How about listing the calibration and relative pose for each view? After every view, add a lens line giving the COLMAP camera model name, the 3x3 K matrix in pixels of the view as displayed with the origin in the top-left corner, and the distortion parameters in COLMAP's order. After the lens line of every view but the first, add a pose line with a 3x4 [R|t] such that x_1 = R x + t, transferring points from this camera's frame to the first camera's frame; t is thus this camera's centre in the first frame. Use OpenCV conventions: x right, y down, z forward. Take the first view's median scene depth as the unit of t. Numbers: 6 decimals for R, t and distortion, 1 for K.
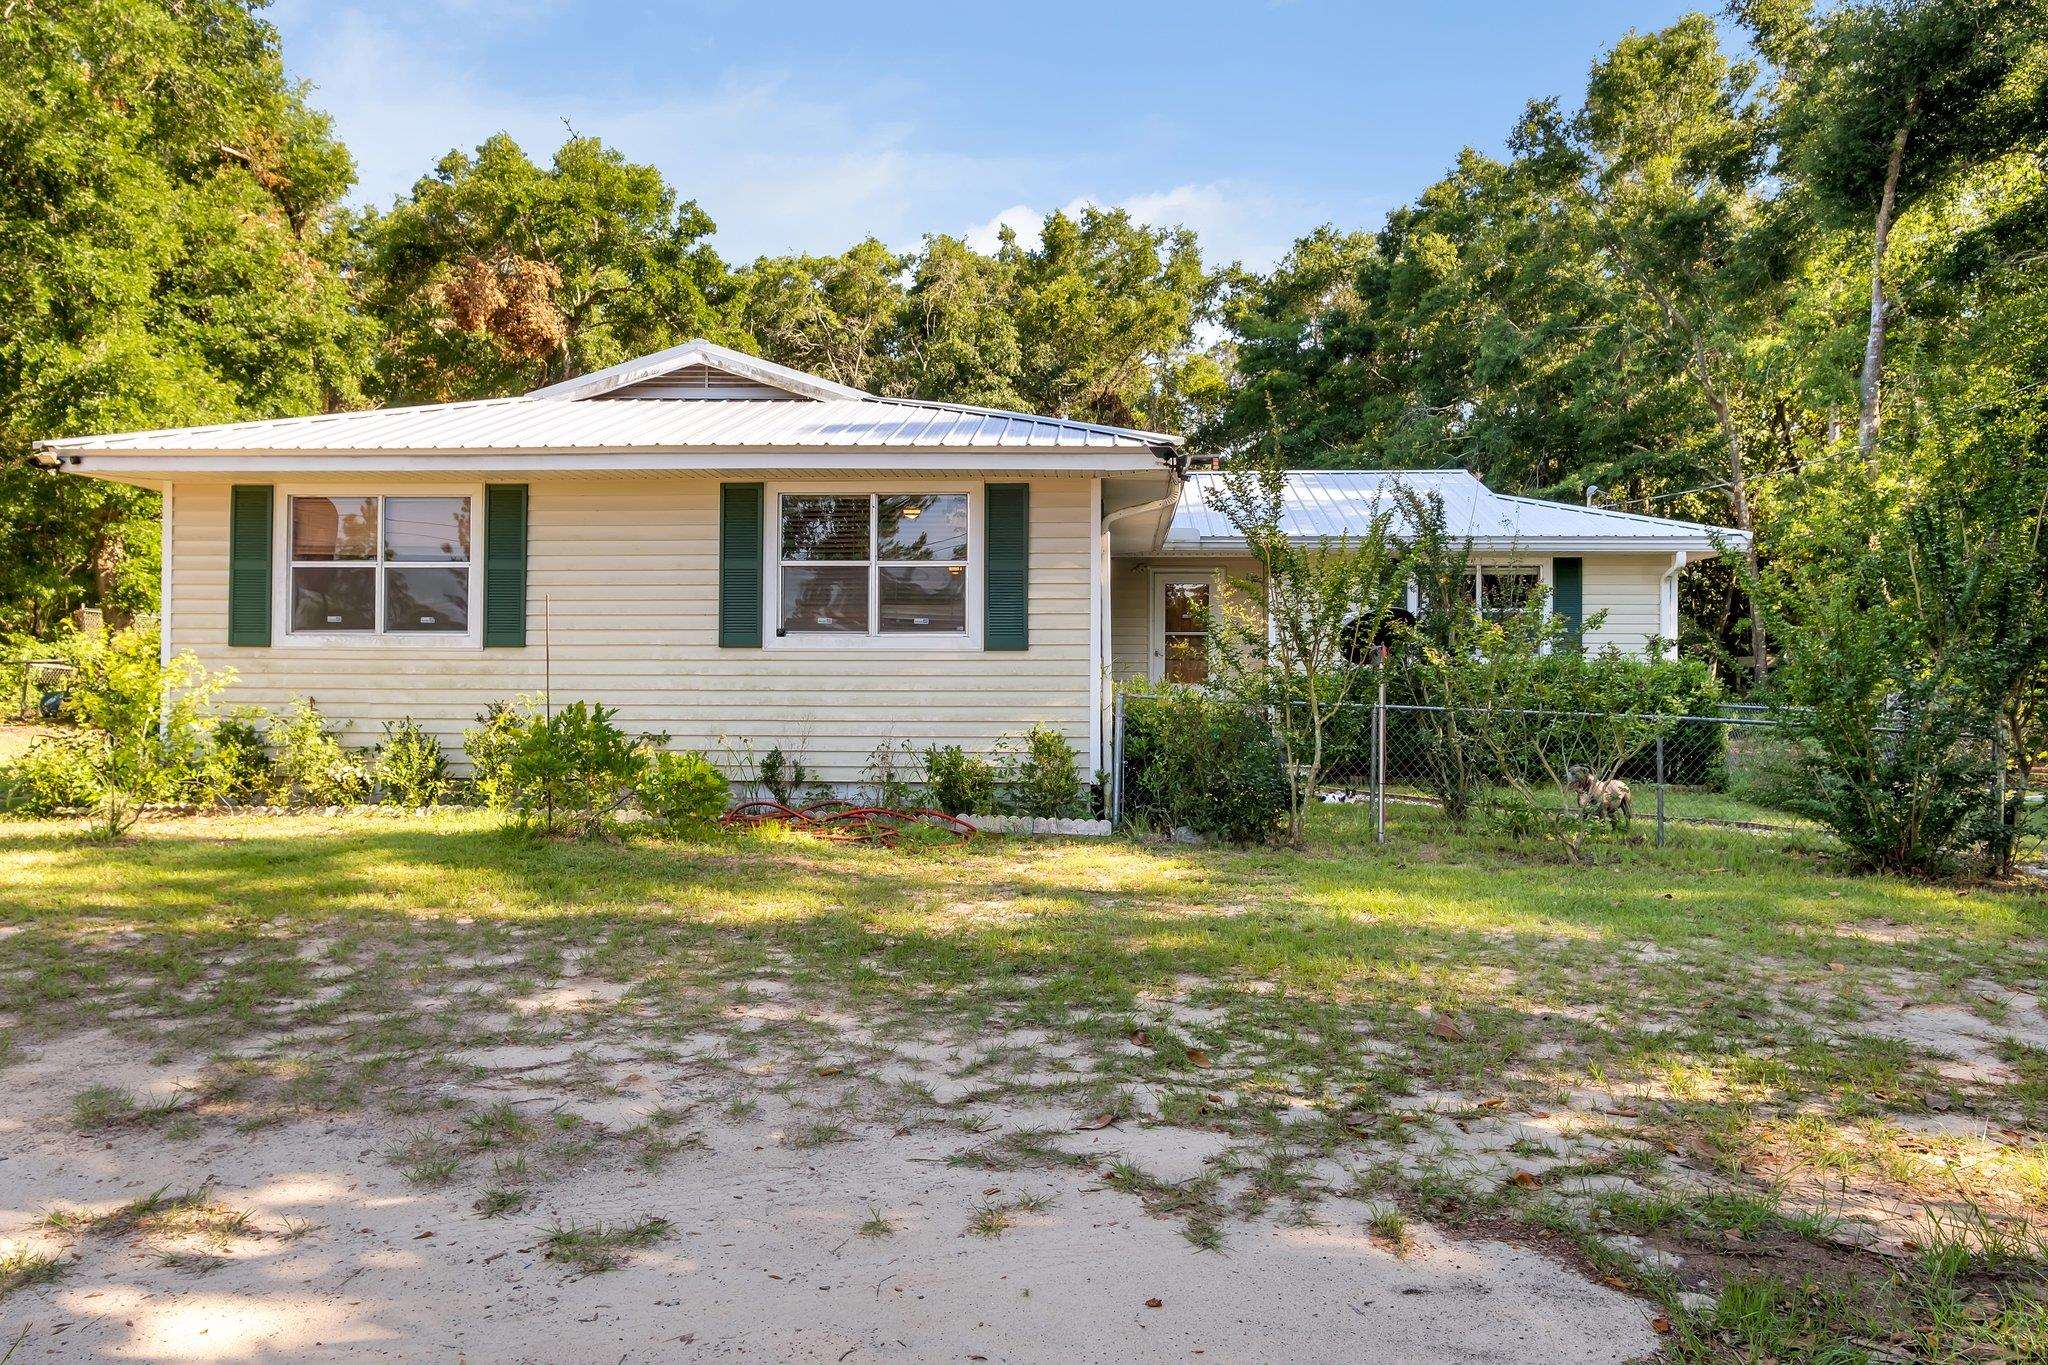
lens RADIAL K [[1432.3, 0, 1024.6], [0, 1432.3, 682.8], [0, 0, 1]] dist [-0.005939, -0.000519]
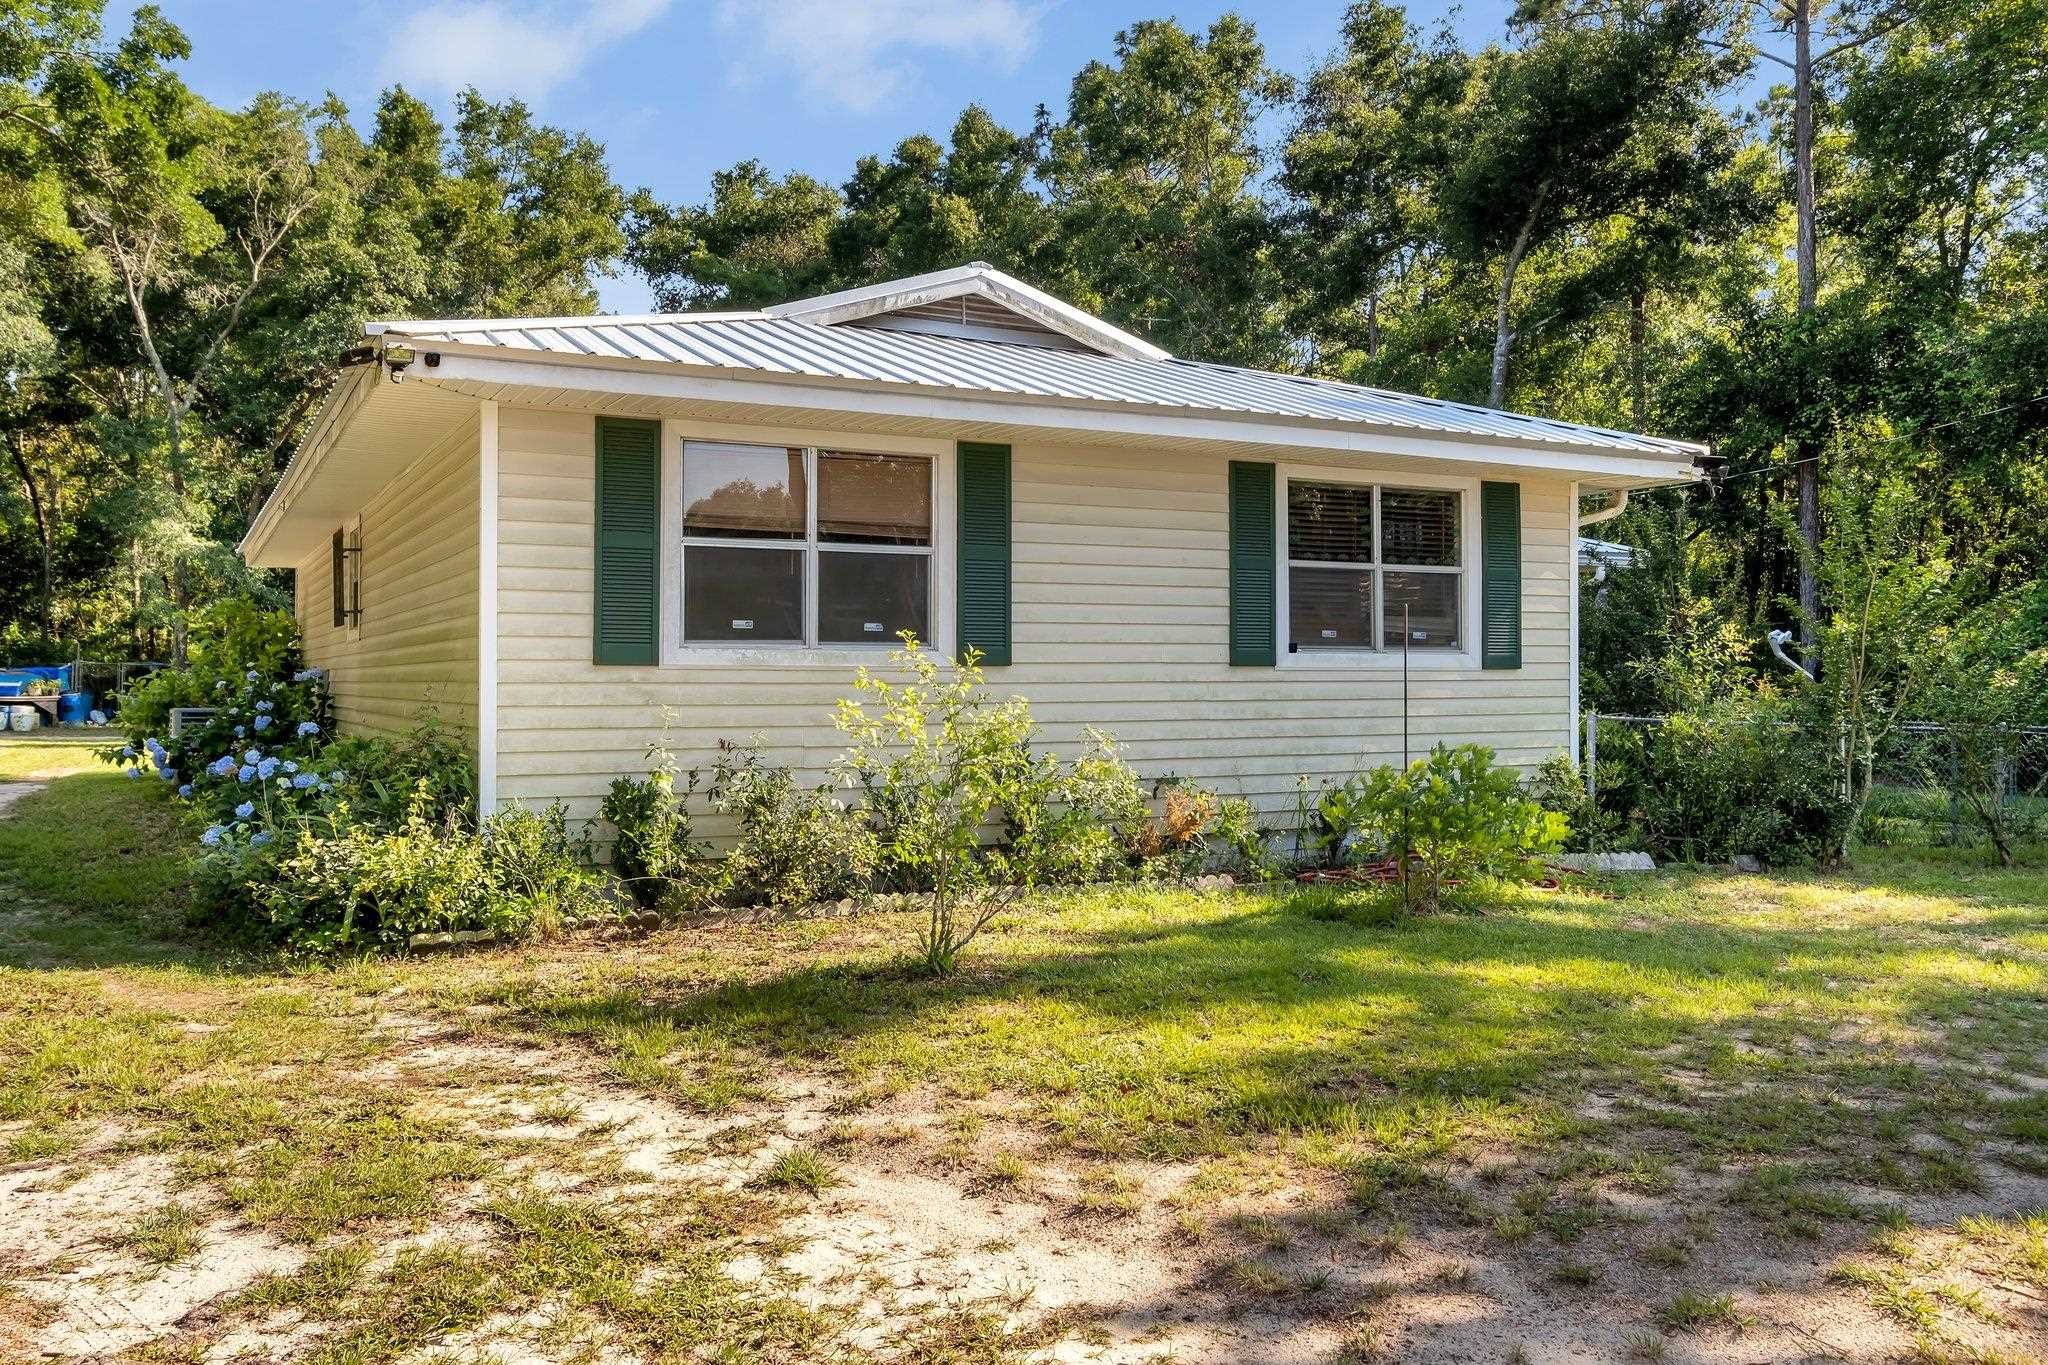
lens RADIAL K [[1669.5, 0, 1025.7], [0, 1669.5, 678.4], [0, 0, 1]] dist [-0.007959, 0.004792]
pose [[0.858294, -0.004552, 0.513138, -0.783972], [0.007232, 0.999969, -0.003226, -0.015566], [-0.513108, 0.006480, 0.858300, 0.255838]]
